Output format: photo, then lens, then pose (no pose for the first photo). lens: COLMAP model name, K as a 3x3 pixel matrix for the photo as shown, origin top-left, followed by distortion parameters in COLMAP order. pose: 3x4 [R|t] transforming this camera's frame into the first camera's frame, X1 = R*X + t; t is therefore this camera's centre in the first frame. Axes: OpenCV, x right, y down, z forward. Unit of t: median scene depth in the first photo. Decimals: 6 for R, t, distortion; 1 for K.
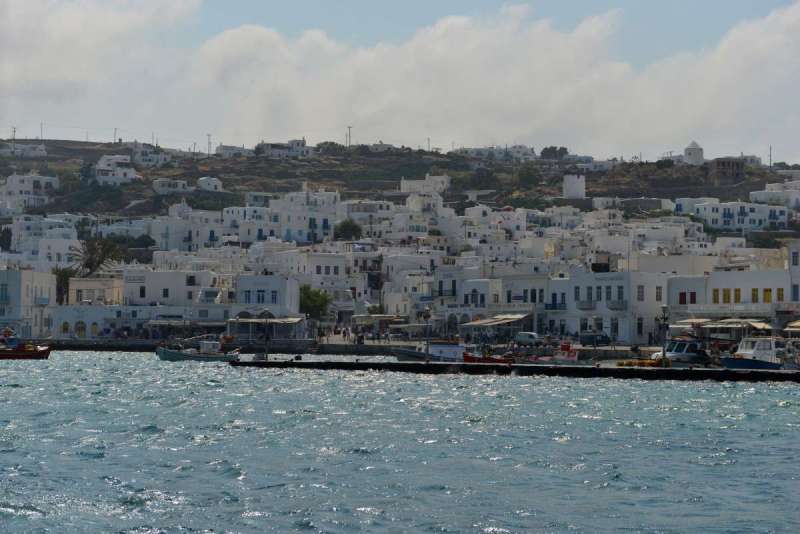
lens RADIAL K [[1534.5, 0, 399.5], [0, 1534.5, 267.2], [0, 0, 1]] dist [0.011263, 0.000000]
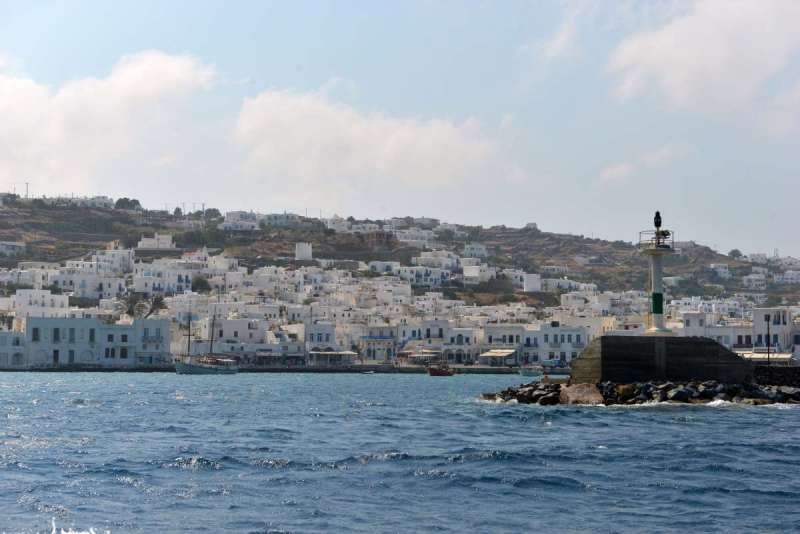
lens RADIAL K [[1534.5, 0, 400.4], [0, 1534.5, 267.8], [0, 0, 1]] dist [0.011263, 0.000000]
pose [[0.887597, 0.022198, 0.460086, -0.750604], [-0.017542, 0.999743, -0.014394, -0.031816], [-0.460287, 0.004706, 0.887758, -0.457120]]
